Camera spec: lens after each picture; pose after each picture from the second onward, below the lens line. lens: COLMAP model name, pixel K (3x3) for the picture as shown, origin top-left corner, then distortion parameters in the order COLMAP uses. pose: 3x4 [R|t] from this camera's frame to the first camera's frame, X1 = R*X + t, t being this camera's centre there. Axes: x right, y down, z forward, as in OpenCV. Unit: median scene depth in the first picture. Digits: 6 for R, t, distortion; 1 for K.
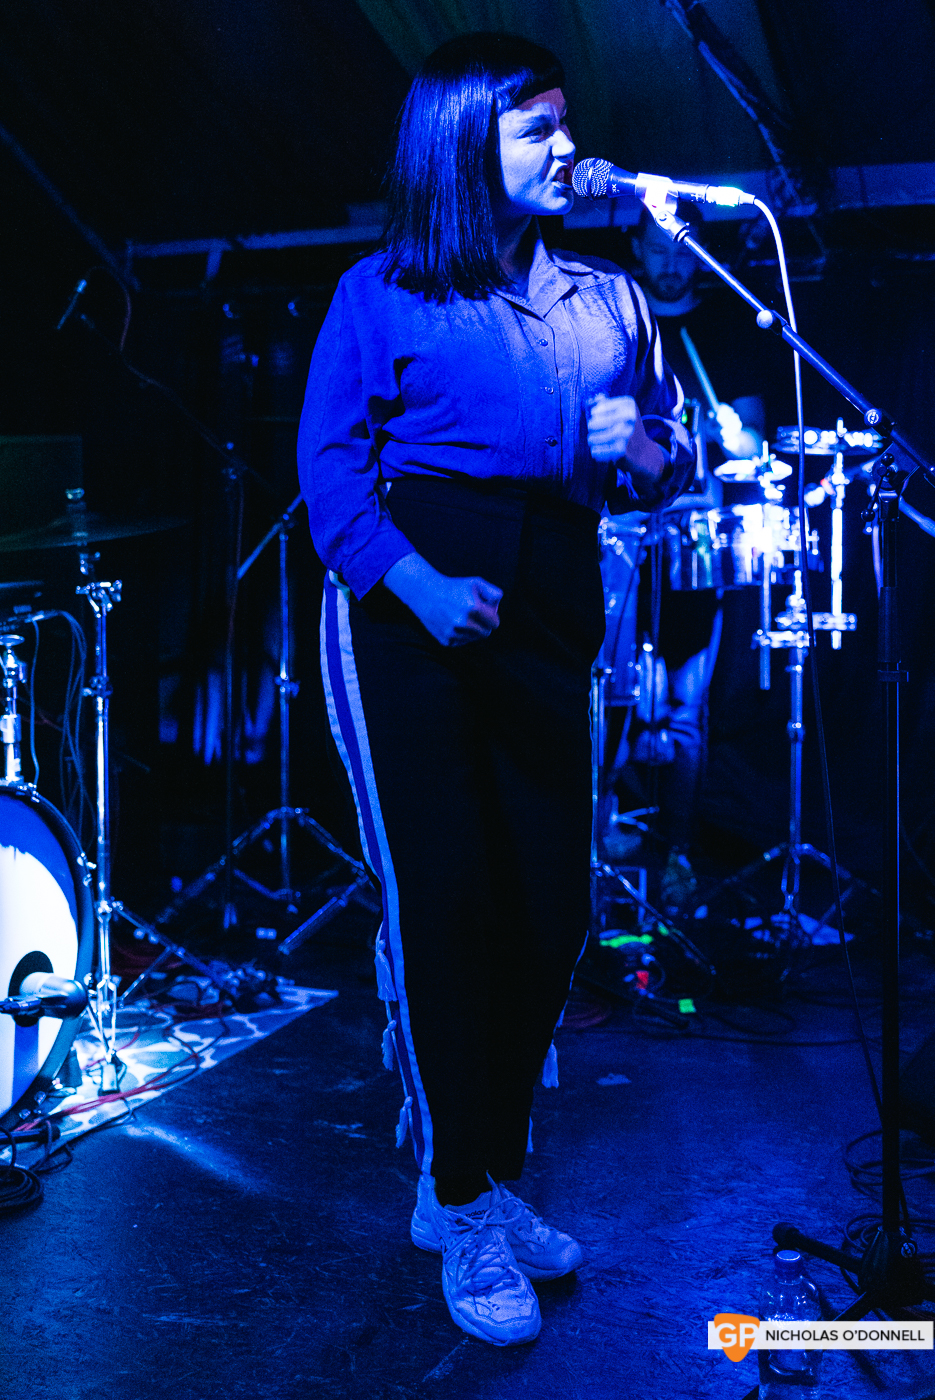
lens RADIAL K [[1641.9, 0, 473.7], [0, 1641.9, 615.8], [0, 0, 1]] dist [-0.014397, -0.009563]
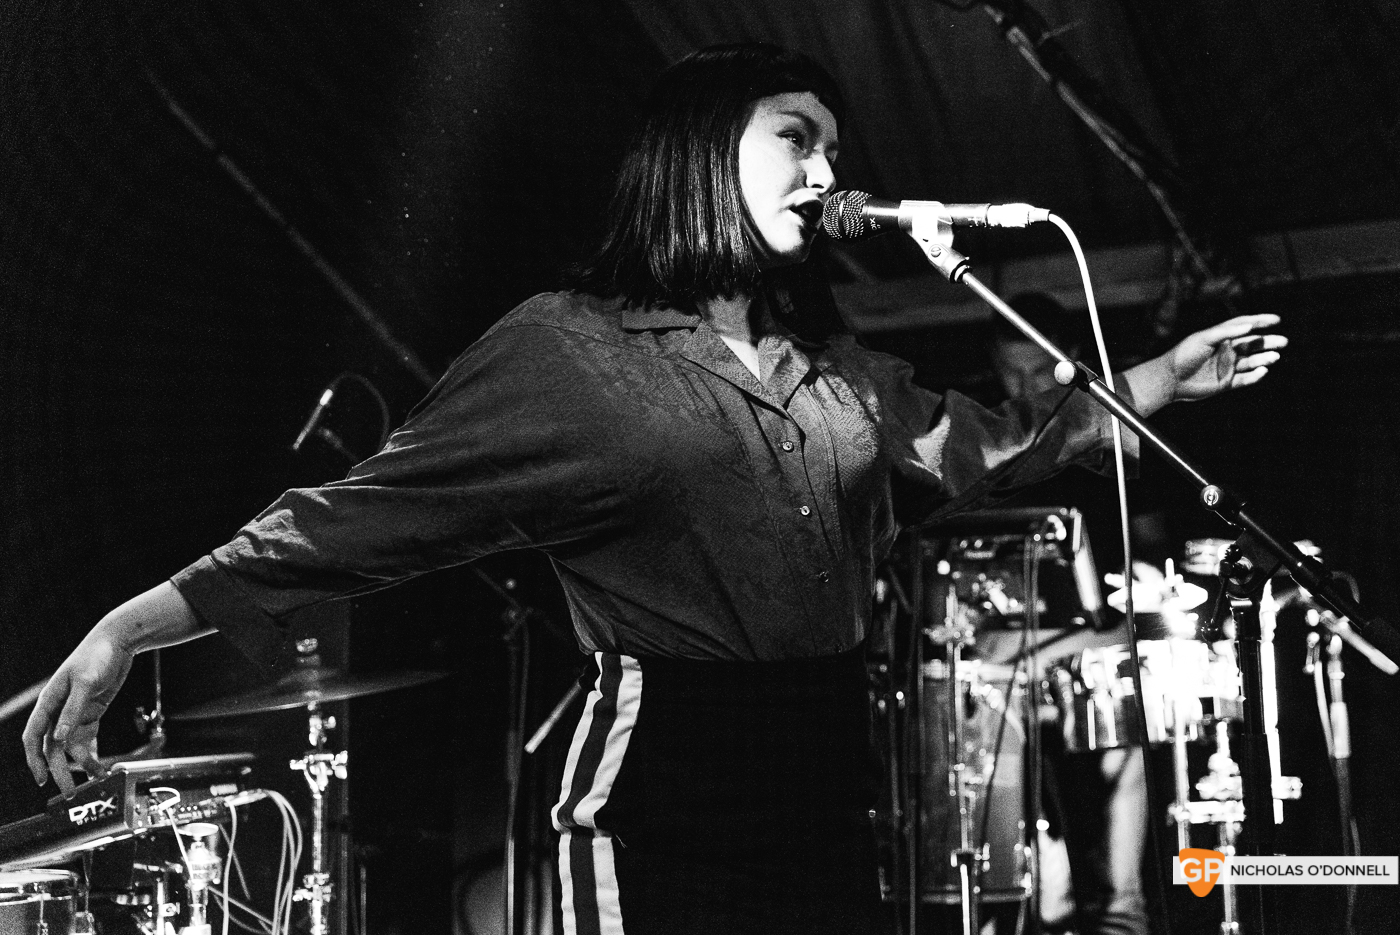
lens RADIAL K [[1847.6, 0, 750.1], [0, 1847.6, 466.9], [0, 0, 1]] dist [-0.000563, -0.006197]
pose [[0.995452, -0.032709, -0.089478, 0.056560], [0.016805, 0.984773, -0.173031, 0.000951], [0.093776, 0.170741, 0.980843, 0.093424]]
